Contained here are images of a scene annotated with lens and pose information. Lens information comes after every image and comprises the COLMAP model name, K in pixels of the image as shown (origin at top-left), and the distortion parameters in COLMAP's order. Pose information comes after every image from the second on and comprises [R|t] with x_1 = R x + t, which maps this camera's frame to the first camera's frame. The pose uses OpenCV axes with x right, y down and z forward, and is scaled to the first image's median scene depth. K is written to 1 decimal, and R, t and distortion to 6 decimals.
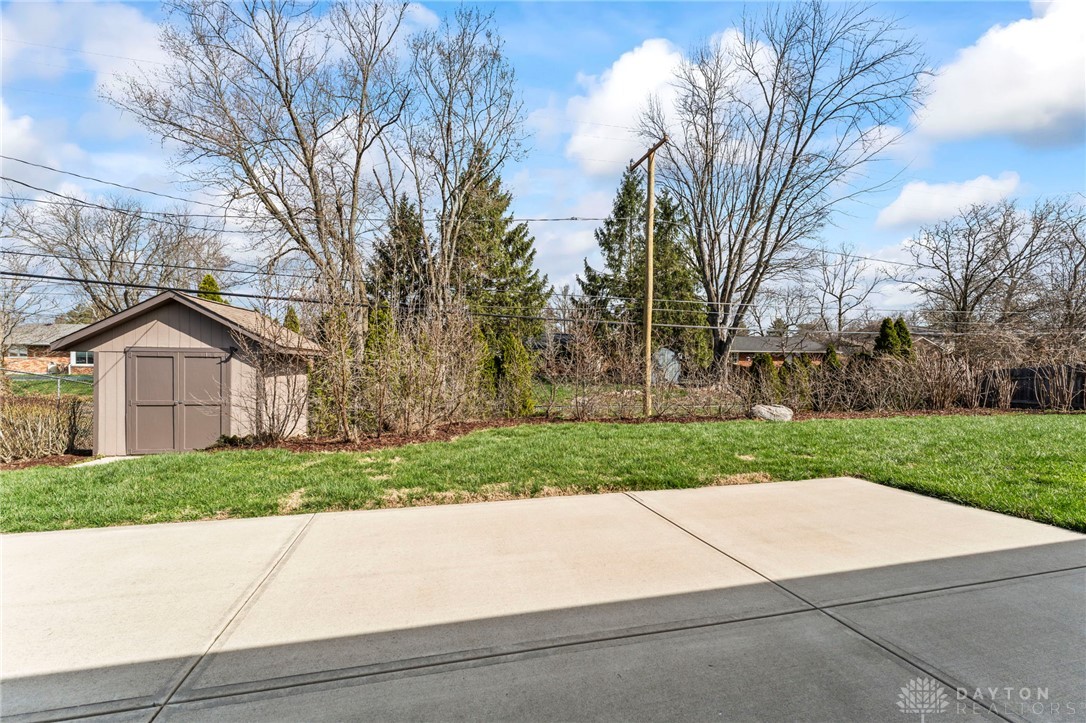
lens RADIAL K [[445.6, 0, 543.0], [0, 445.6, 361.5], [0, 0, 1]] dist [-0.001926, 0.000037]
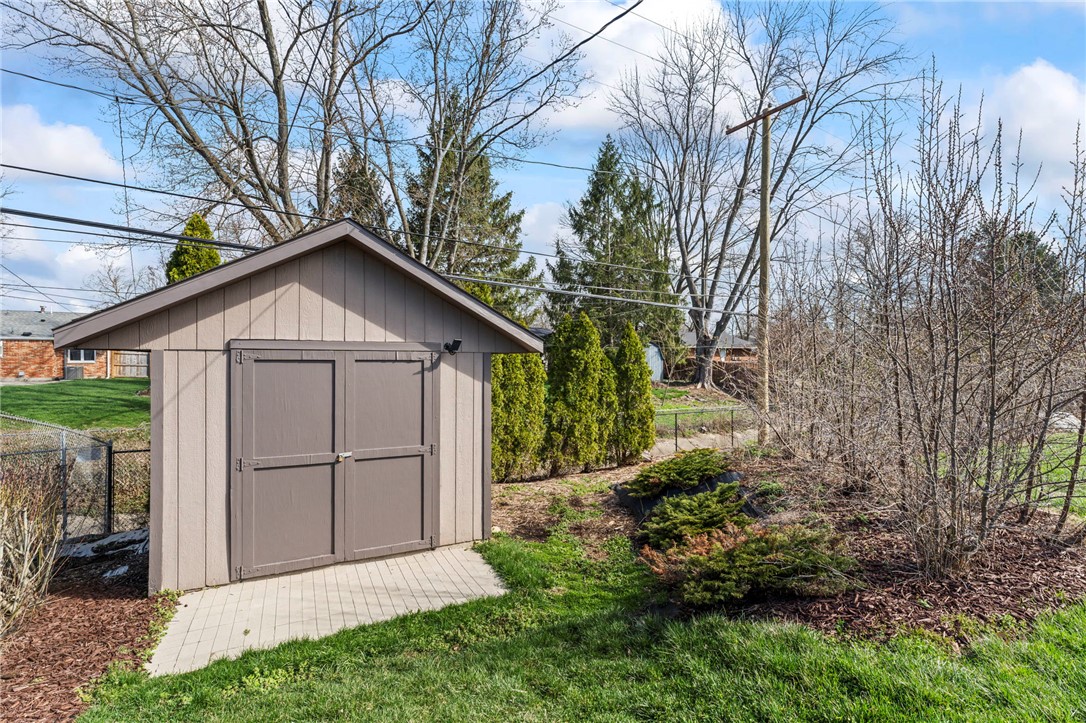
lens RADIAL K [[475.5, 0, 545.3], [0, 475.5, 352.9], [0, 0, 1]] dist [-0.000299, 0.000662]
pose [[0.963866, -0.002123, 0.266380, -0.224277], [0.004671, 0.999949, -0.008930, -0.003942], [-0.266348, 0.009852, 0.963827, 0.135100]]
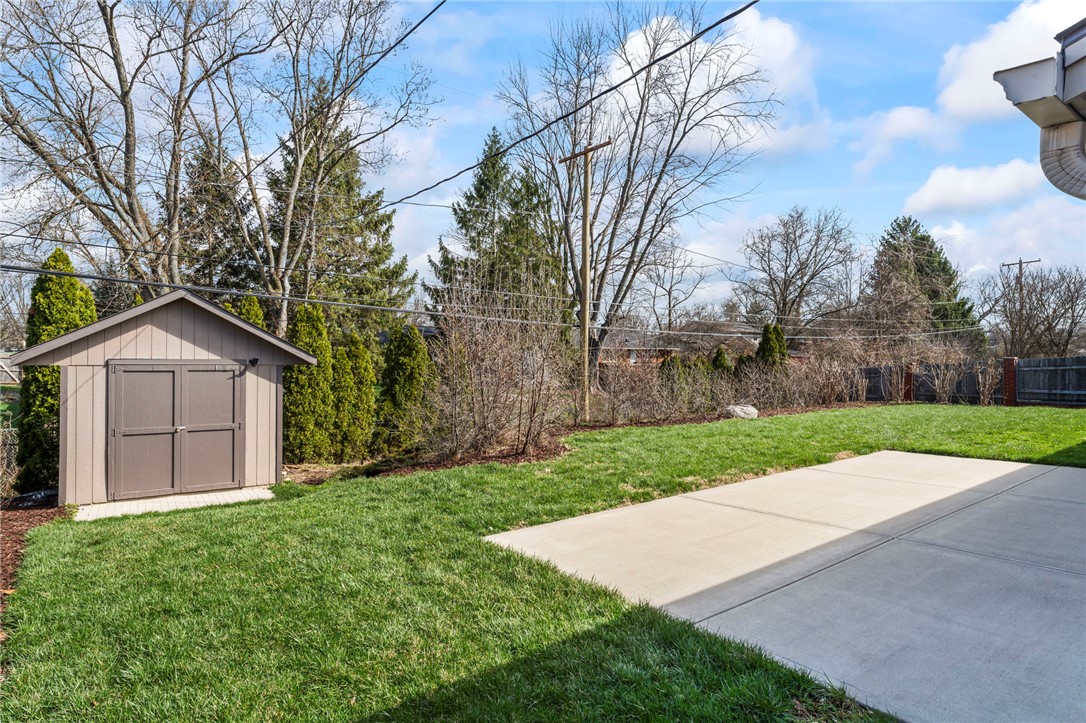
lens RADIAL K [[568.6, 0, 535.8], [0, 568.6, 350.4], [0, 0, 1]] dist [0.001852, 0.000020]
pose [[0.922295, 0.001454, 0.386484, -0.188439], [0.002992, 0.999936, -0.010901, -0.010302], [-0.386476, 0.011211, 0.922231, -0.053711]]
